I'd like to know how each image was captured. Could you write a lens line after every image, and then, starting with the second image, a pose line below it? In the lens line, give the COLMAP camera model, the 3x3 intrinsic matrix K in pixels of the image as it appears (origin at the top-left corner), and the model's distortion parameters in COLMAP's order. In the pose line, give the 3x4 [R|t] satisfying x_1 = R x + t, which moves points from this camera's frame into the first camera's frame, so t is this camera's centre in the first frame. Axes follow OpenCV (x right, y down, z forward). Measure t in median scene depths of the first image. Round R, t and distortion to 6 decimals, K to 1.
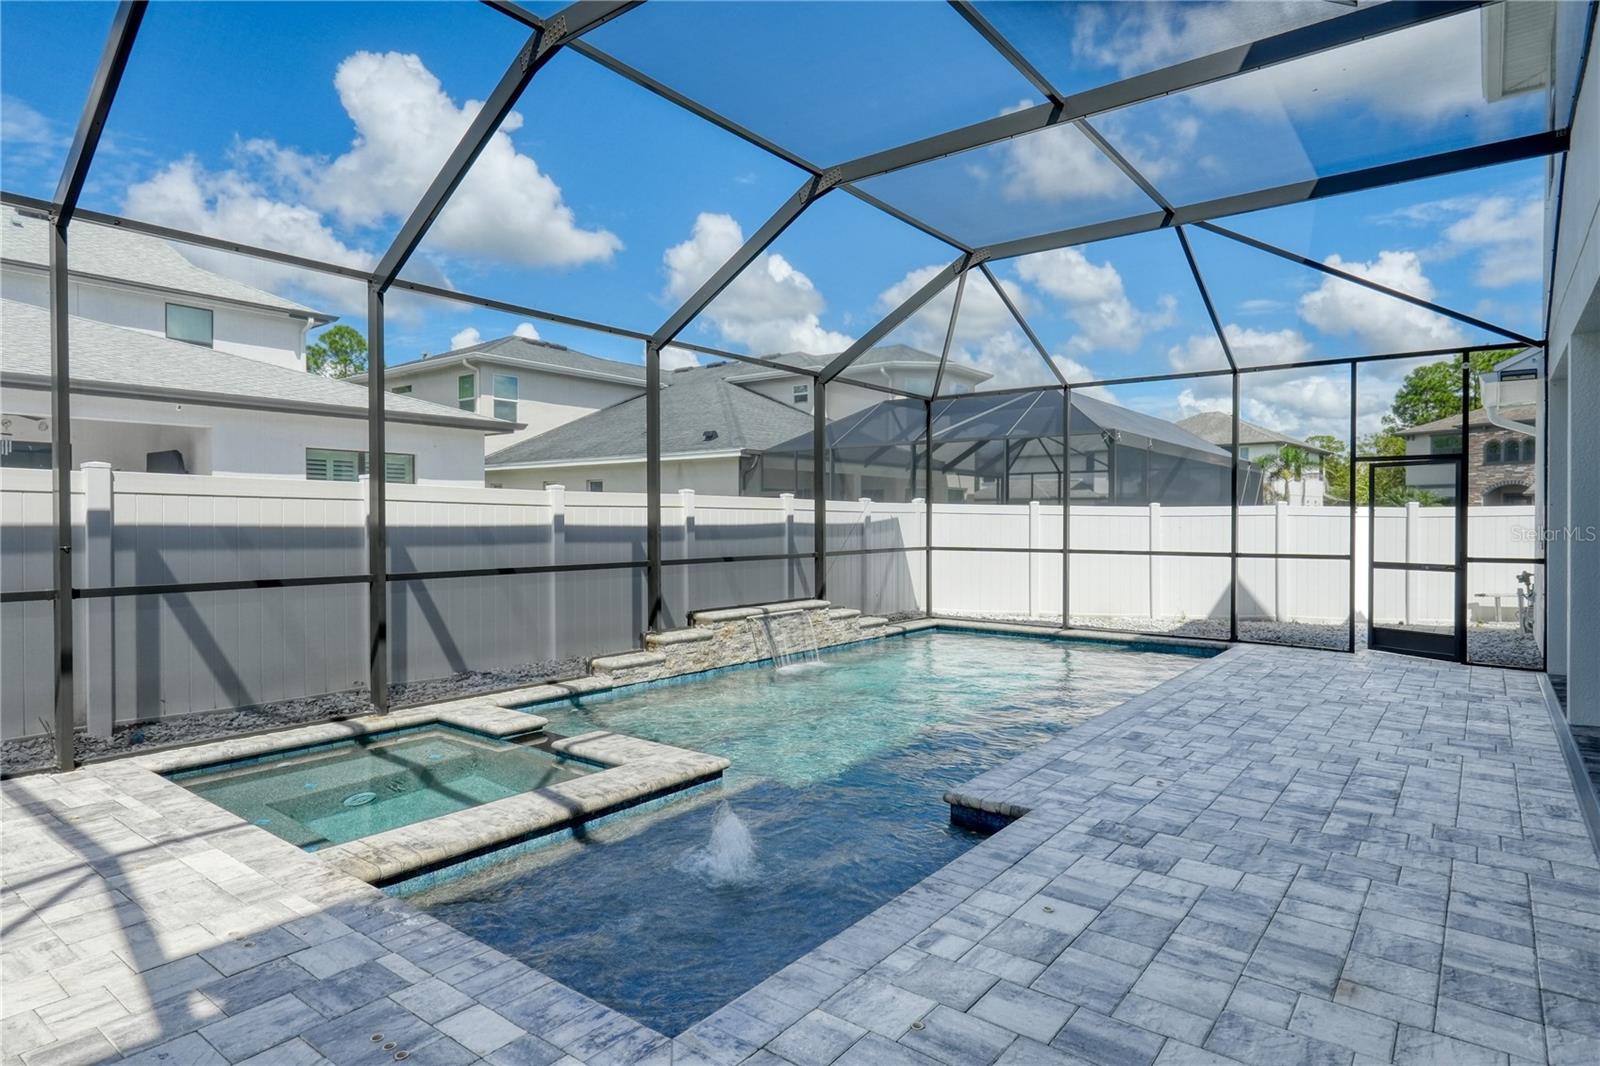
lens RADIAL K [[880.6, 0, 787.4], [0, 880.6, 530.2], [0, 0, 1]] dist [0.013619, -0.005379]
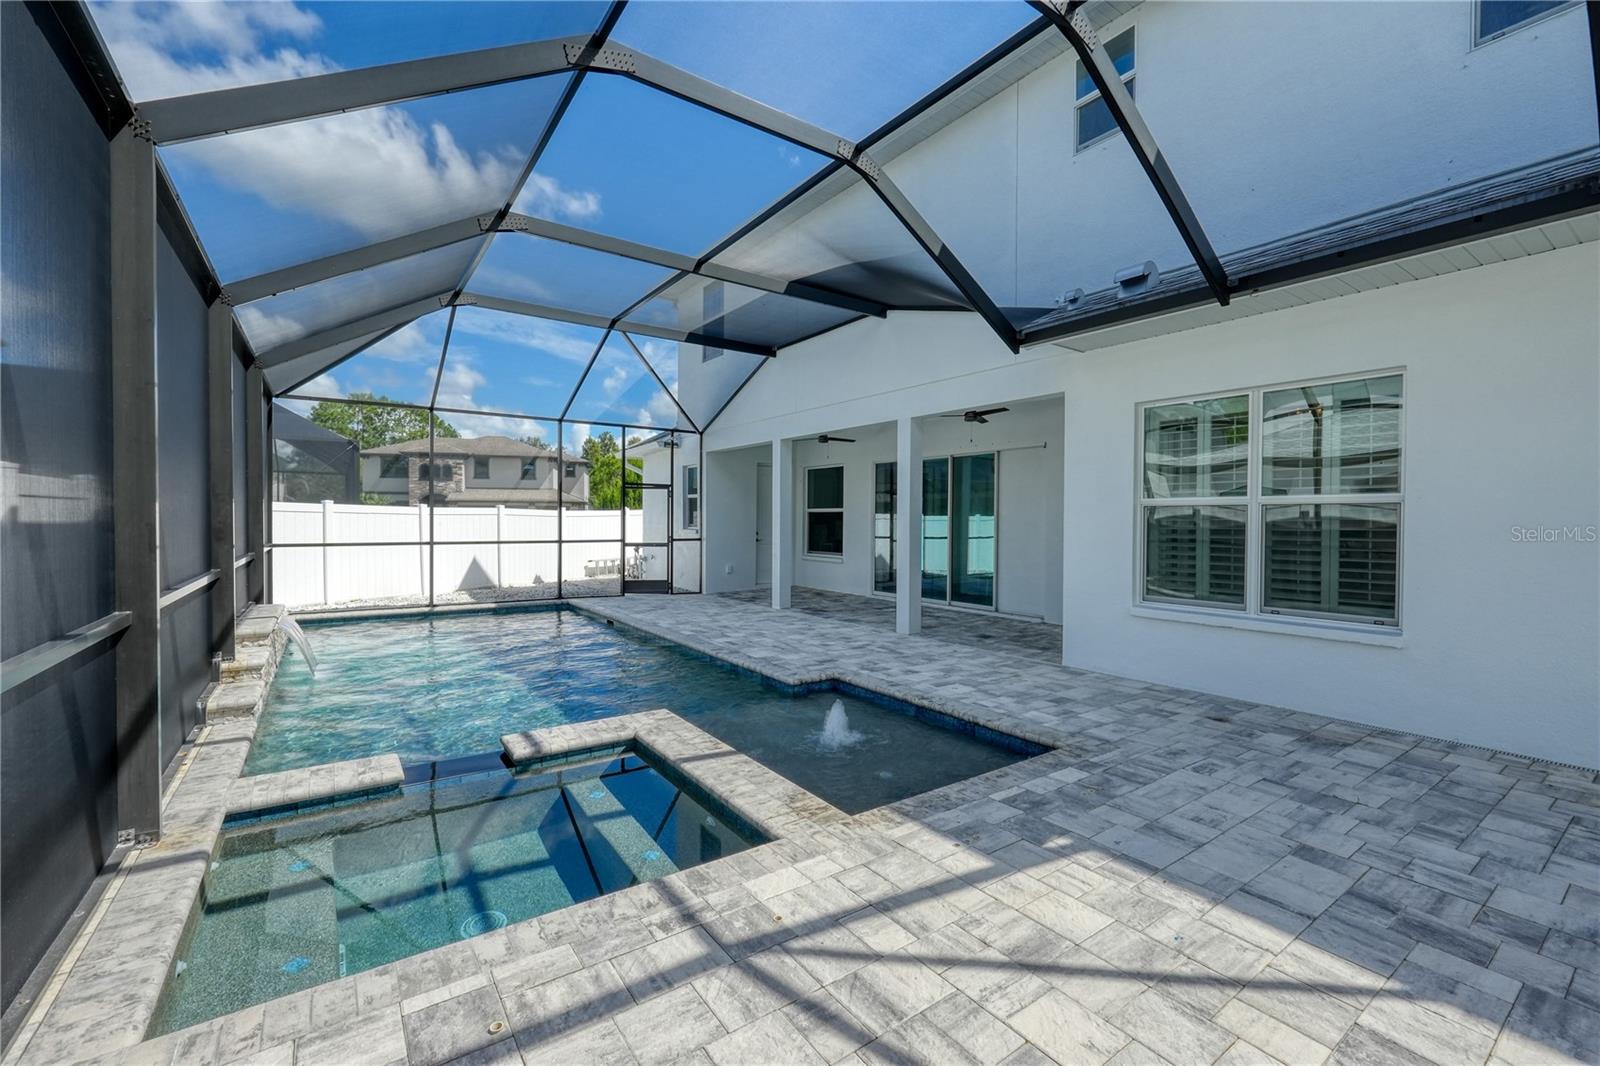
lens RADIAL K [[663.8, 0, 810.5], [0, 663.8, 532.7], [0, 0, 1]] dist [-0.001477, 0.001533]
pose [[0.279100, -0.015858, 0.960131, -0.914431], [0.003036, 0.999873, 0.015632, -0.006568], [-0.960257, -0.001448, 0.279113, 0.535701]]
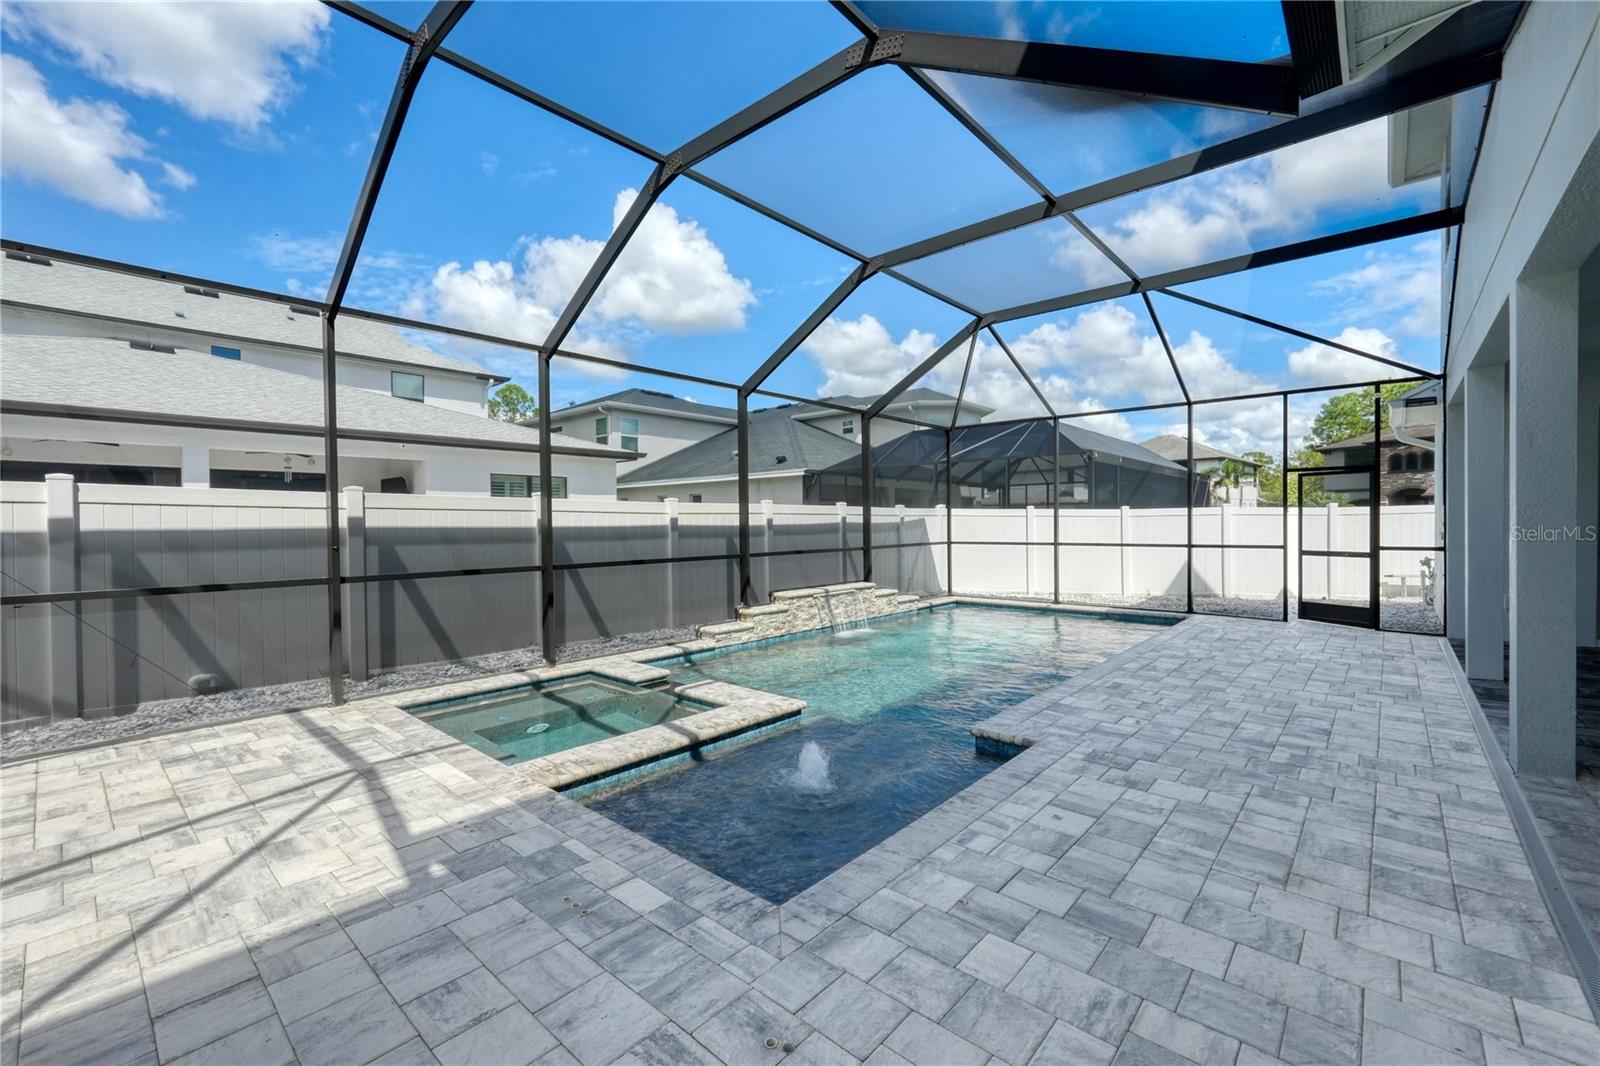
lens RADIAL K [[663.8, 0, 793.5], [0, 663.8, 530.9], [0, 0, 1]] dist [-0.001477, 0.001533]
pose [[0.997927, -0.009482, -0.063657, -0.017668], [0.009545, 0.999954, 0.000672, 0.000089], [0.063647, -0.001278, 0.997972, -0.005236]]
